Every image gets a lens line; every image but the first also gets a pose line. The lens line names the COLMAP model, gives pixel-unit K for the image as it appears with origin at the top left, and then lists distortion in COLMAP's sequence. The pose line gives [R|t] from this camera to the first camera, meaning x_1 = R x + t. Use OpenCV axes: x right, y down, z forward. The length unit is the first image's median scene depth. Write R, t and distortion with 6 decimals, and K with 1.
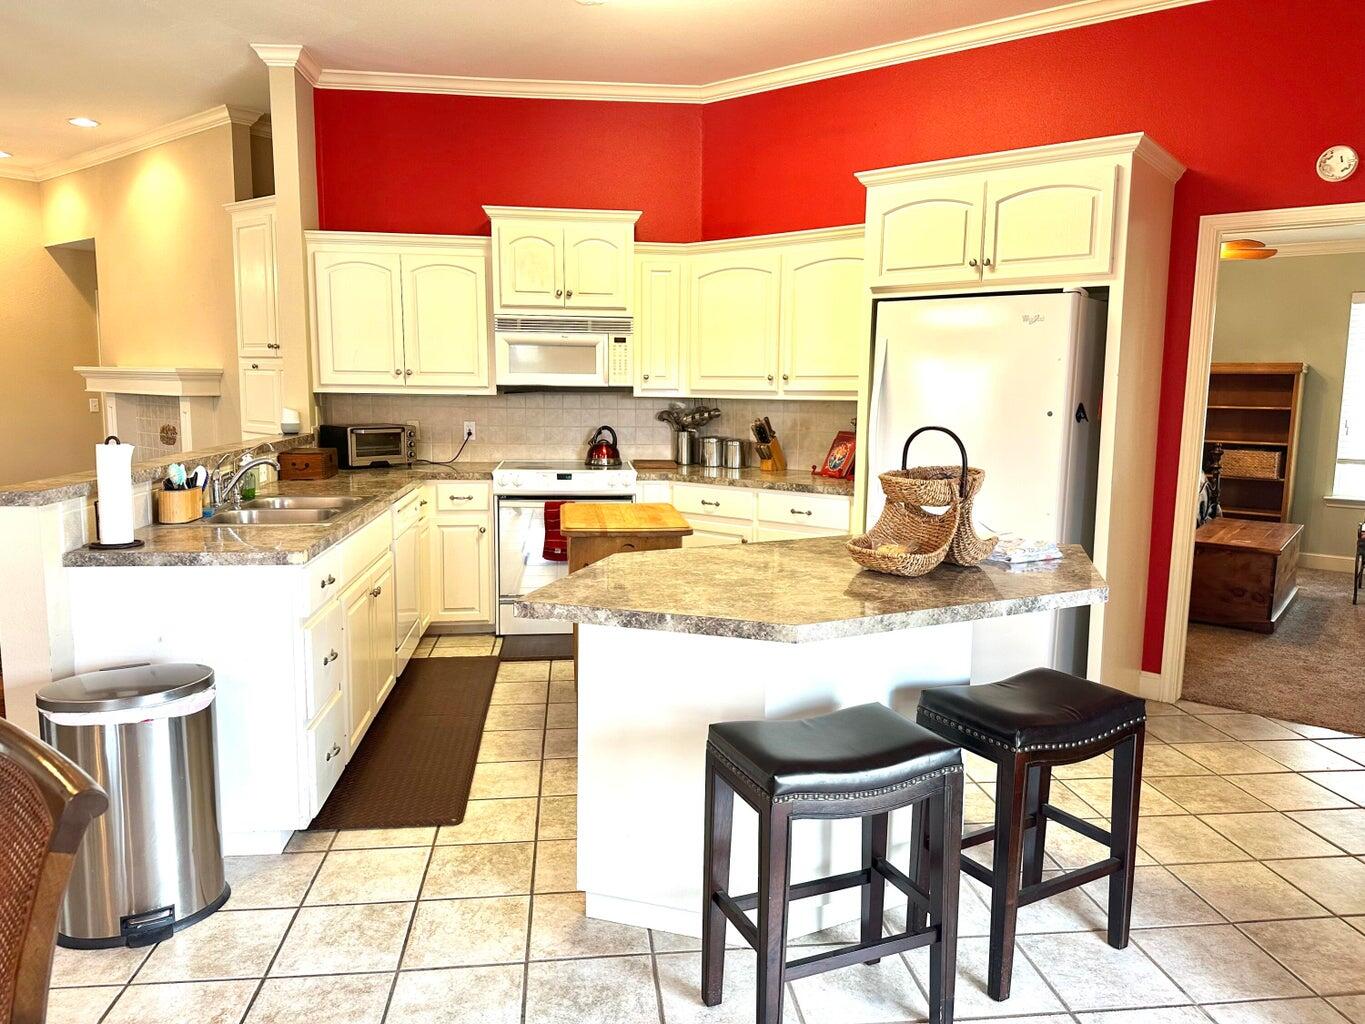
lens RADIAL K [[949.8, 0, 682.5], [0, 949.8, 512.0], [0, 0, 1]] dist [0.099031, -0.115707]
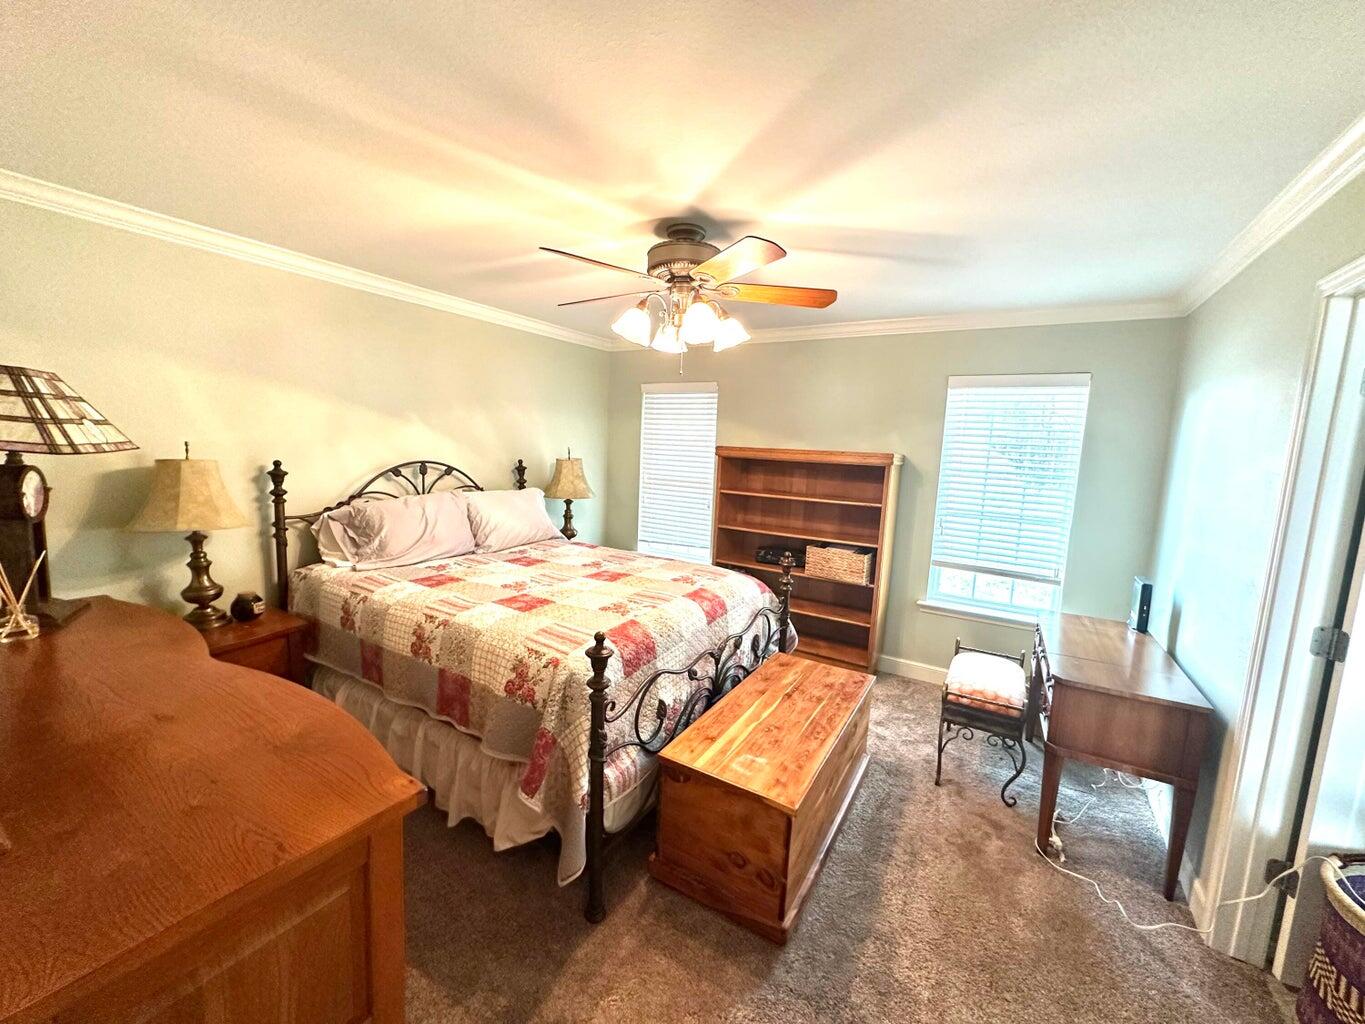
lens RADIAL K [[545.8, 0, 684.1], [0, 545.8, 517.3], [0, 0, 1]] dist [-0.000439, -0.000115]
pose [[0.992349, 0.013888, 0.122684, 0.523941], [-0.014566, 0.999883, 0.004627, -0.128147], [-0.122605, -0.006379, 0.992435, 0.716608]]
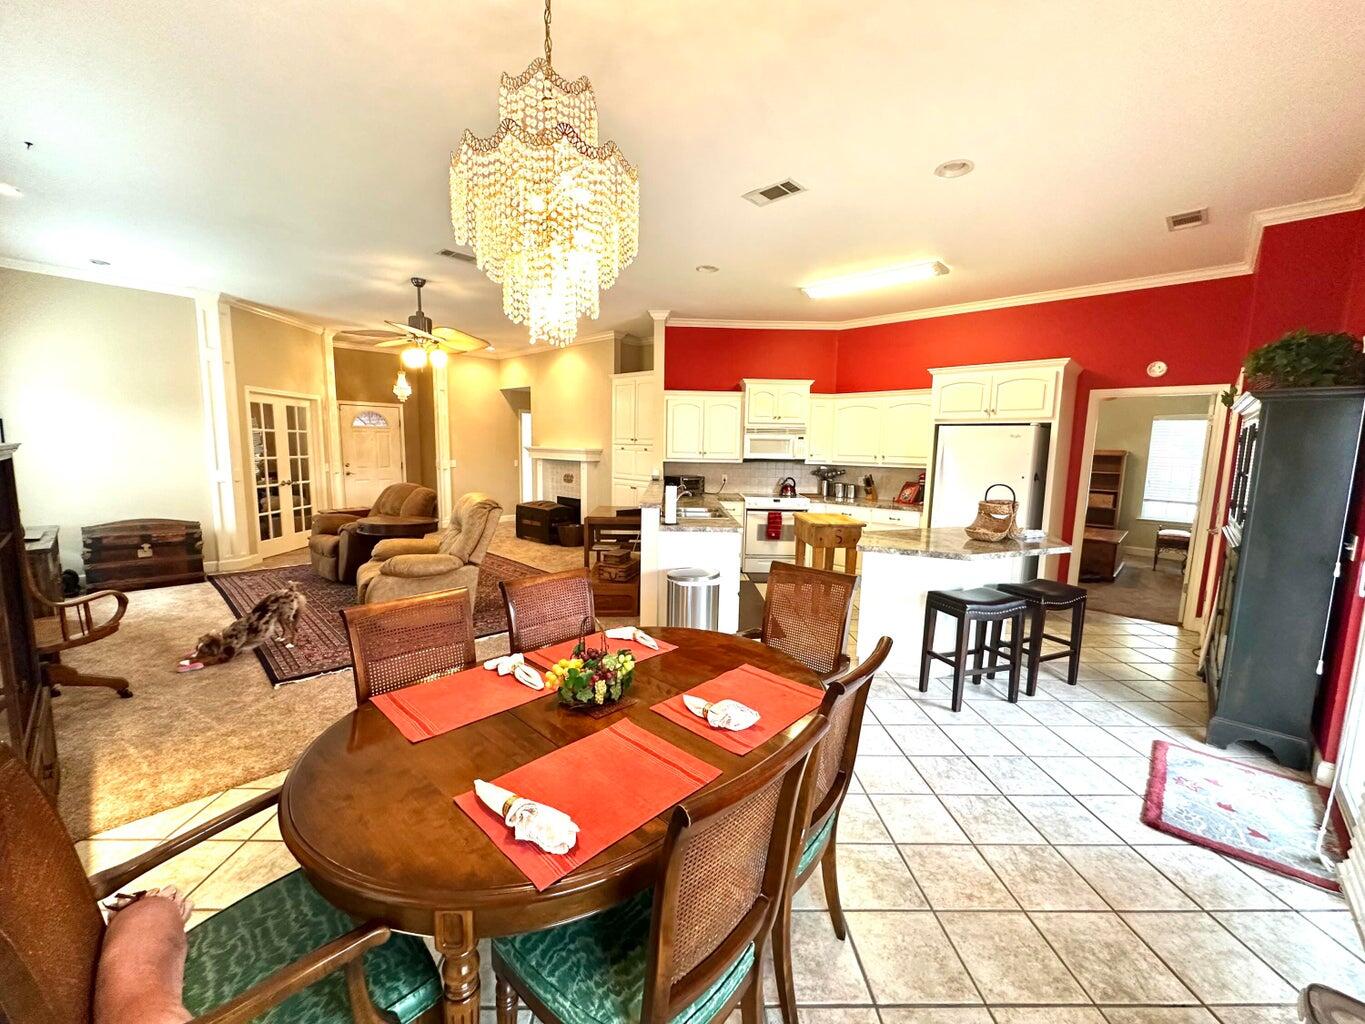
lens RADIAL K [[545.8, 0, 684.1], [0, 545.8, 517.3], [0, 0, 1]] dist [-0.000439, -0.000115]
pose [[0.995955, 0.020047, -0.087592, -0.216910], [-0.020691, 0.999765, -0.006457, 0.012813], [0.087442, 0.008243, 0.996136, -0.256438]]
